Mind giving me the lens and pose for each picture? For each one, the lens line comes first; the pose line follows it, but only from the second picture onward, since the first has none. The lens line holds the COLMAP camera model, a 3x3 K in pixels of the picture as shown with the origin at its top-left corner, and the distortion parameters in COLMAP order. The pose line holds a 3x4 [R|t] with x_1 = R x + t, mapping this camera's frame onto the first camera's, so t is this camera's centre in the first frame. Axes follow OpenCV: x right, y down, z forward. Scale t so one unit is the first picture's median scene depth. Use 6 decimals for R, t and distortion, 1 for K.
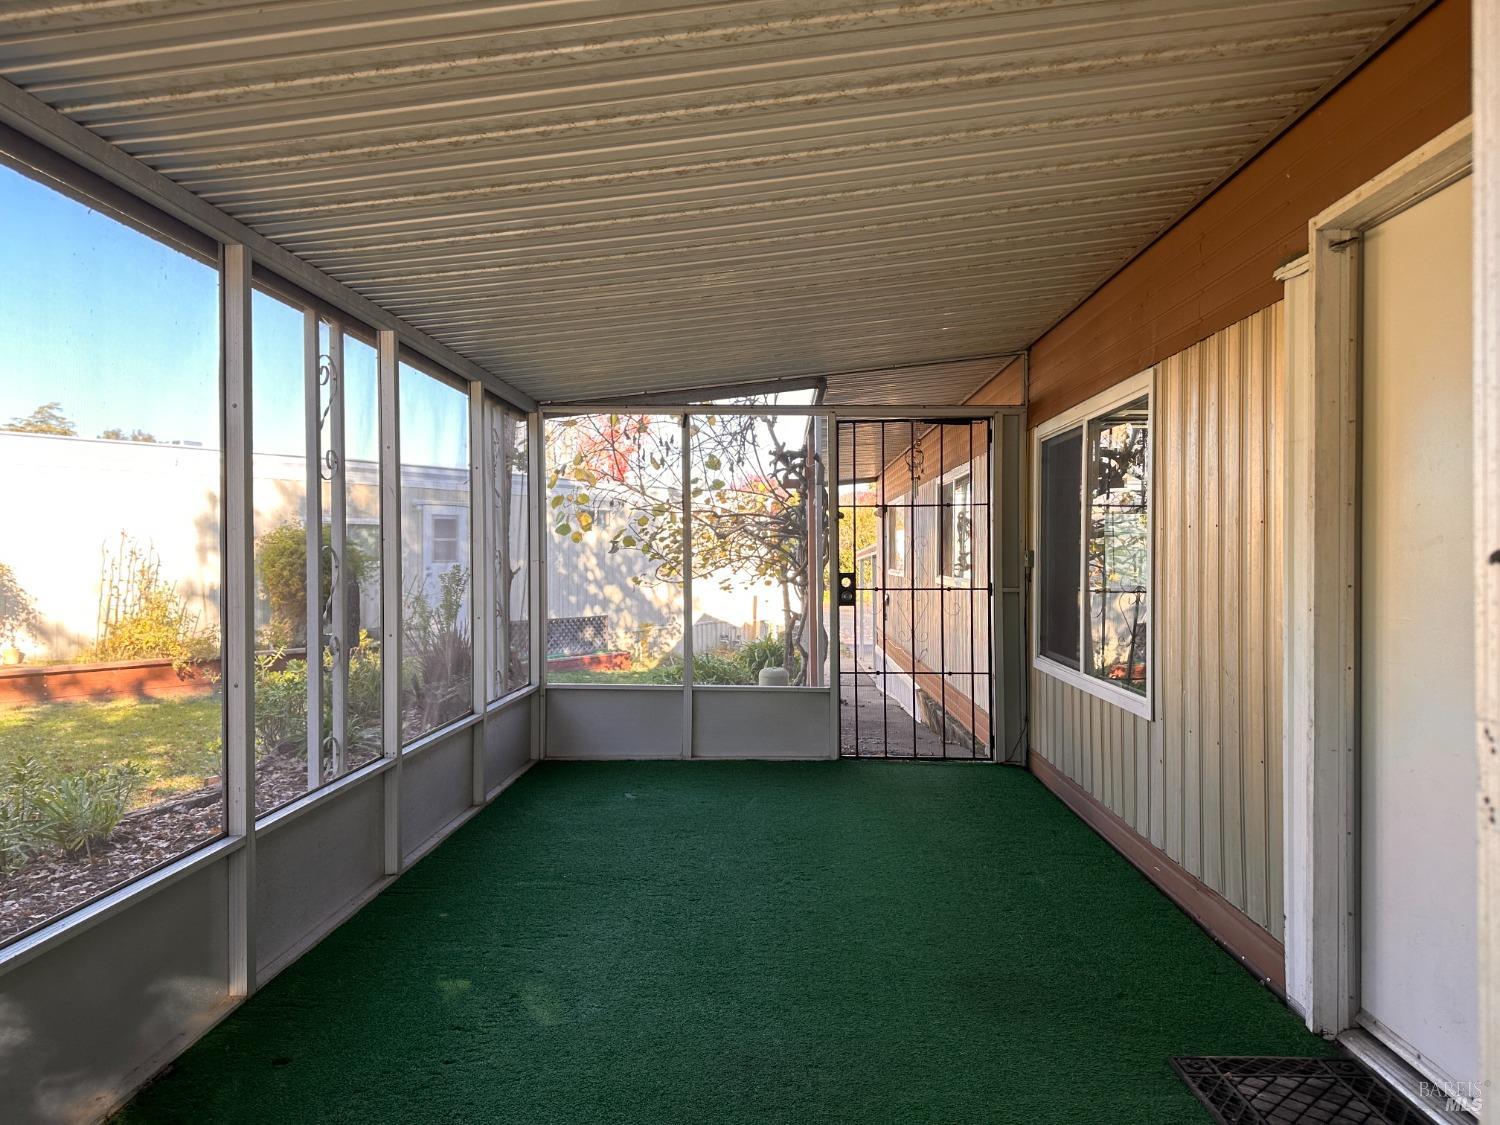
lens RADIAL K [[1069.9, 0, 751.4], [0, 1069.9, 561.3], [0, 0, 1]] dist [0.012346, -0.001308]
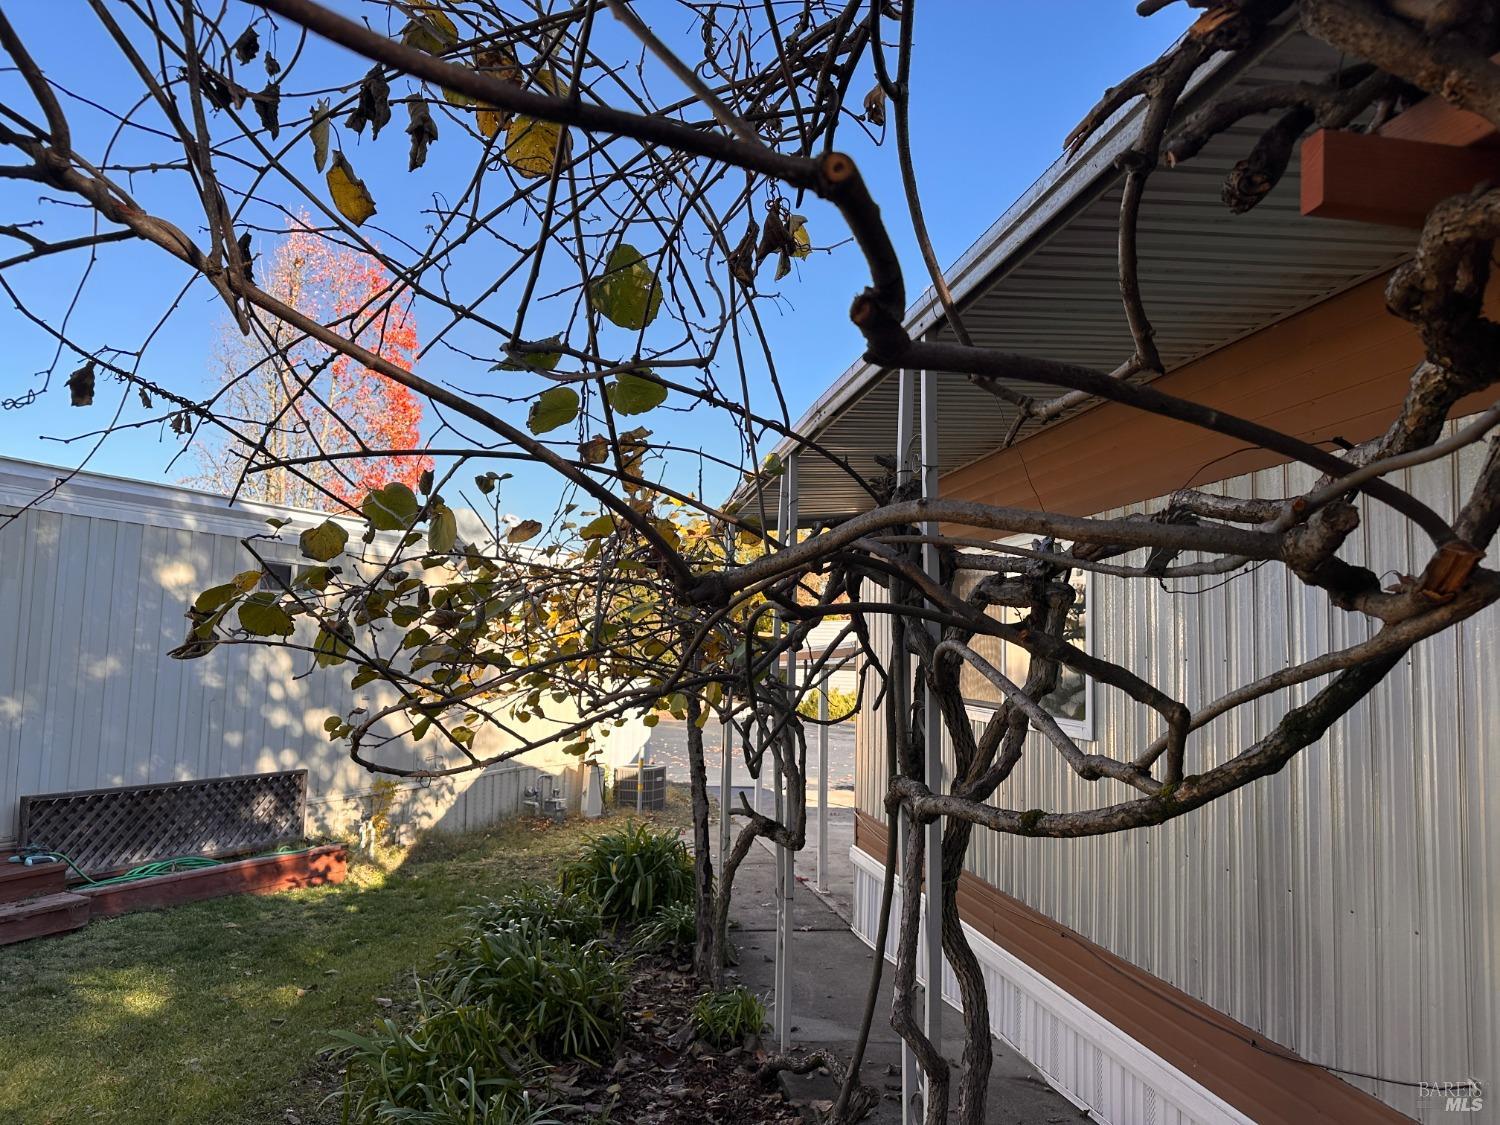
lens RADIAL K [[1069.9, 0, 747.1], [0, 1069.9, 562.0], [0, 0, 1]] dist [0.012346, -0.001308]
pose [[0.980673, 0.039656, 0.191595, -0.030046], [-0.022377, 0.995552, -0.091520, -0.006230], [-0.194372, 0.085464, 0.977198, 0.447350]]
